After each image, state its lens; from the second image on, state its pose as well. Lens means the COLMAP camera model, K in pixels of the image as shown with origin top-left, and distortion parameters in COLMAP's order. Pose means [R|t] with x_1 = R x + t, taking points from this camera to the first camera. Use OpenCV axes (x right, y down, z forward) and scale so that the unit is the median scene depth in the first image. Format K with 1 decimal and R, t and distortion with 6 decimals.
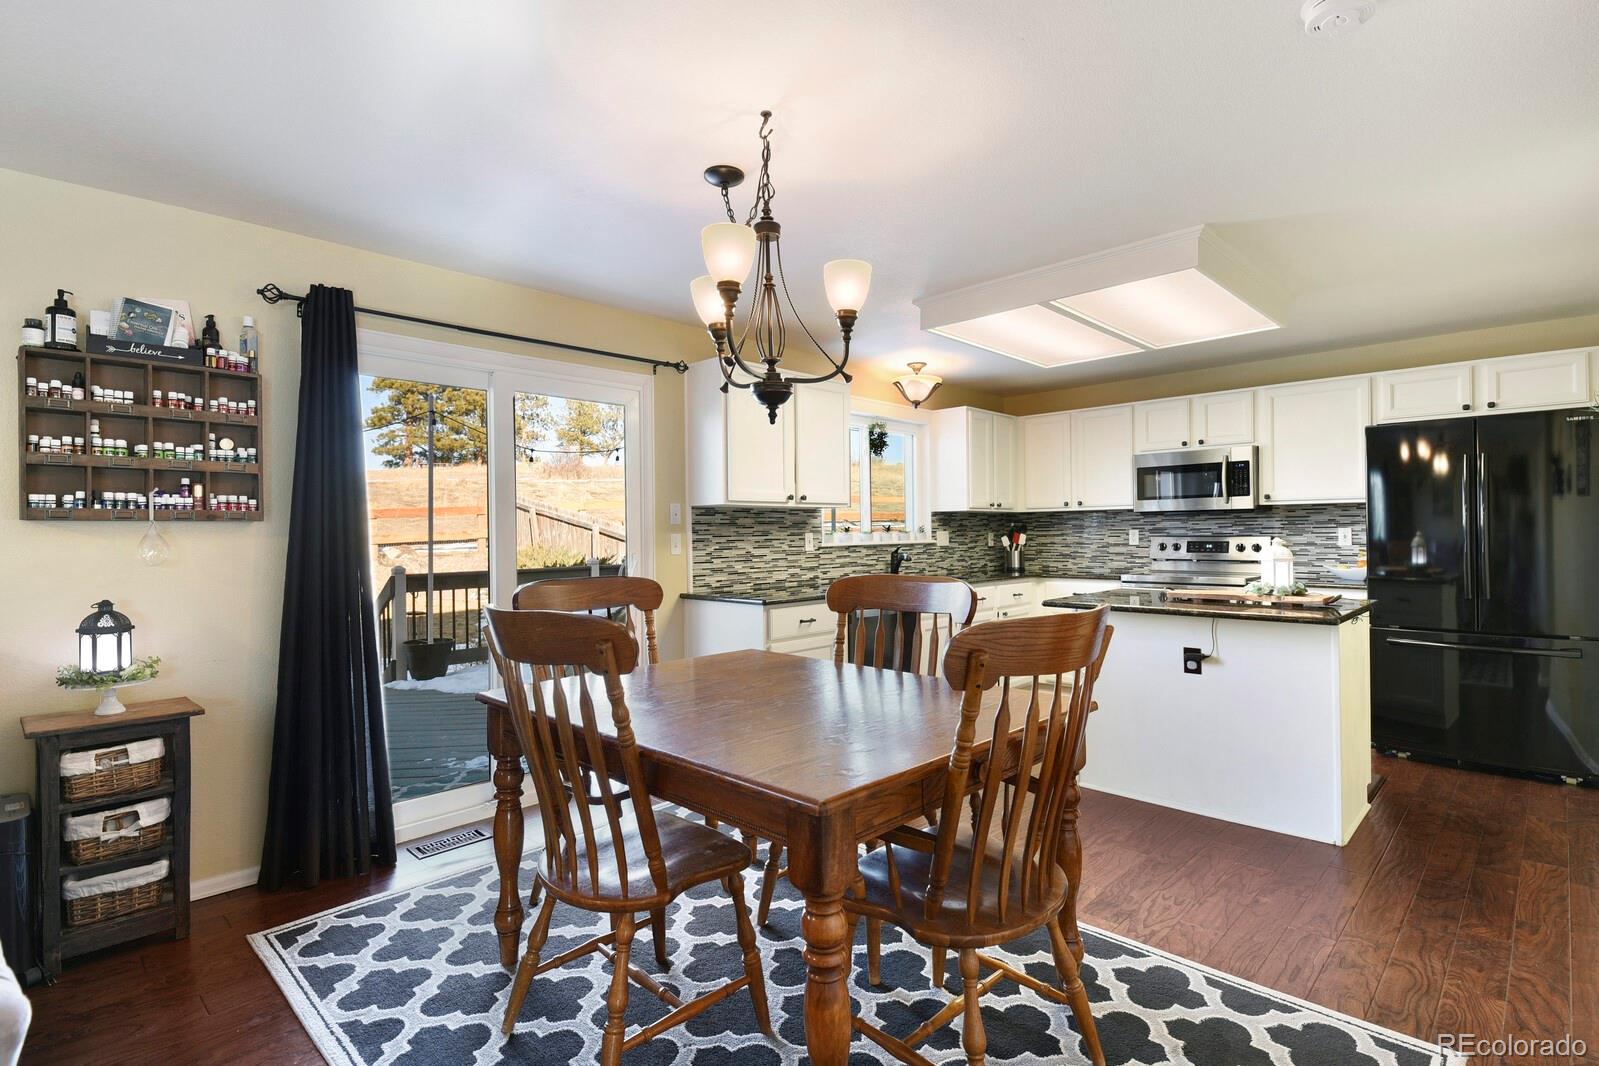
lens RADIAL K [[785.7, 0, 796.5], [0, 785.7, 534.0], [0, 0, 1]] dist [0.045978, -0.034386]
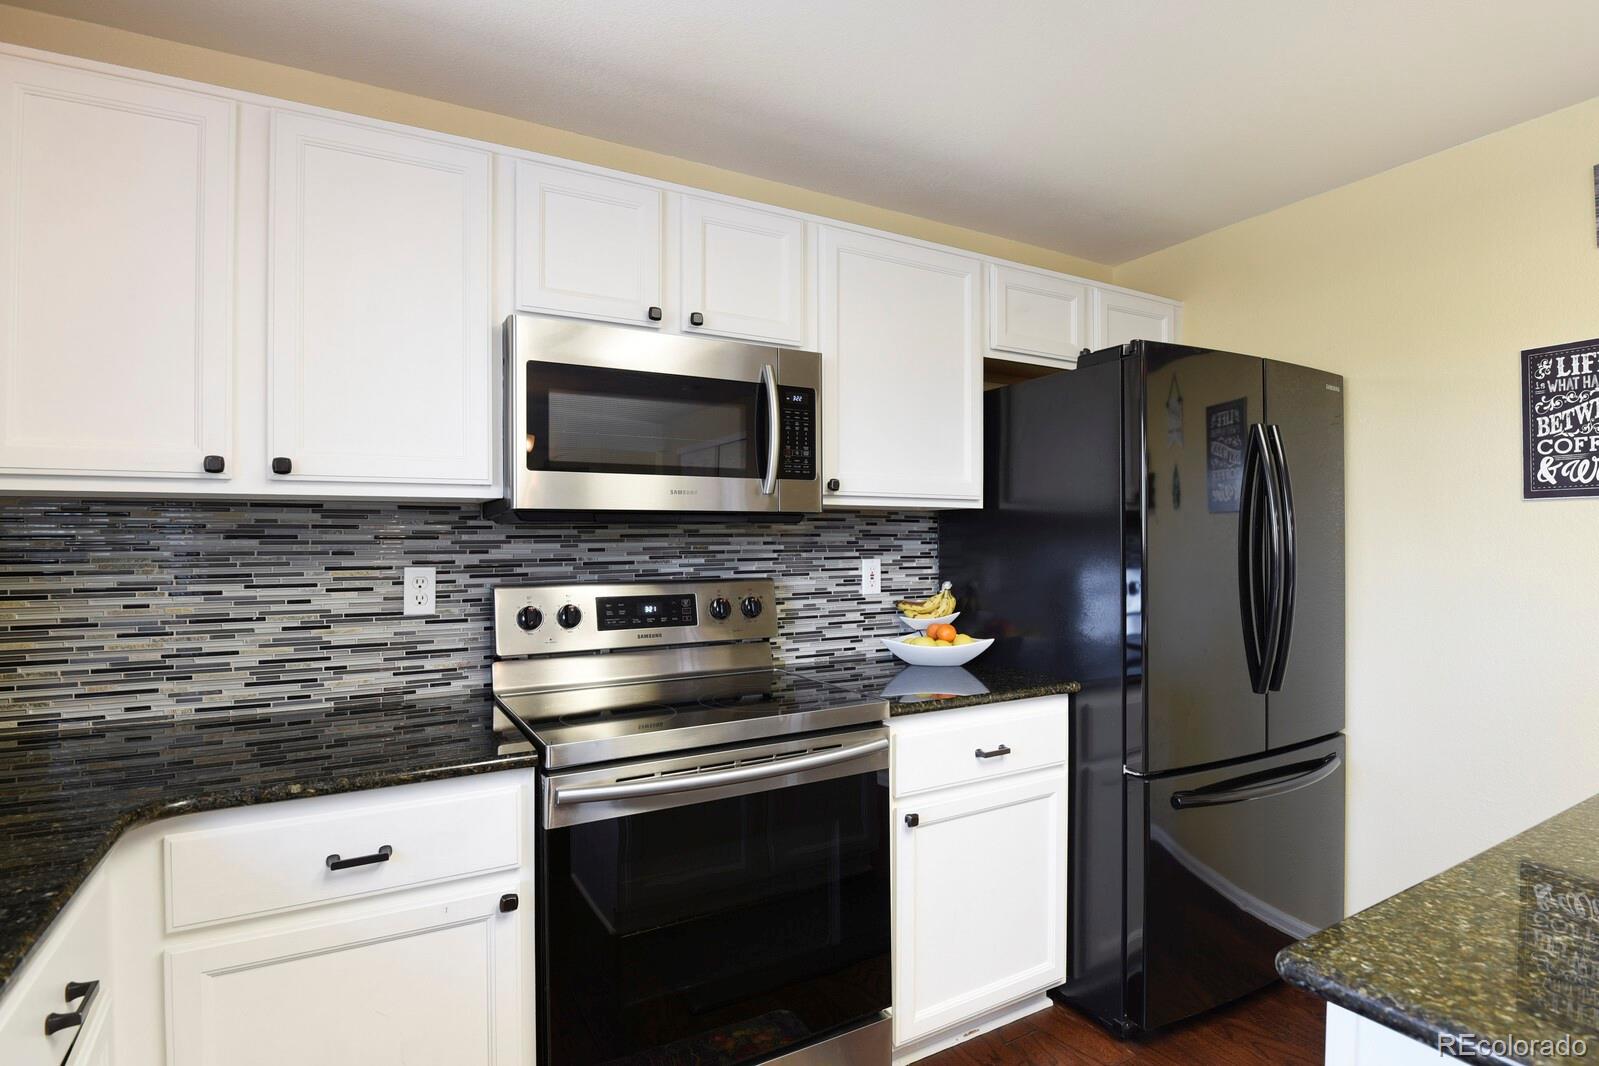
lens RADIAL K [[805.3, 0, 805.2], [0, 805.3, 531.8], [0, 0, 1]] dist [-0.023315, -0.006763]
pose [[0.280318, 0.019919, 0.959700, 0.189872], [0.004137, 0.999750, -0.021959, -0.013760], [-0.959898, 0.010126, 0.280166, 0.889449]]
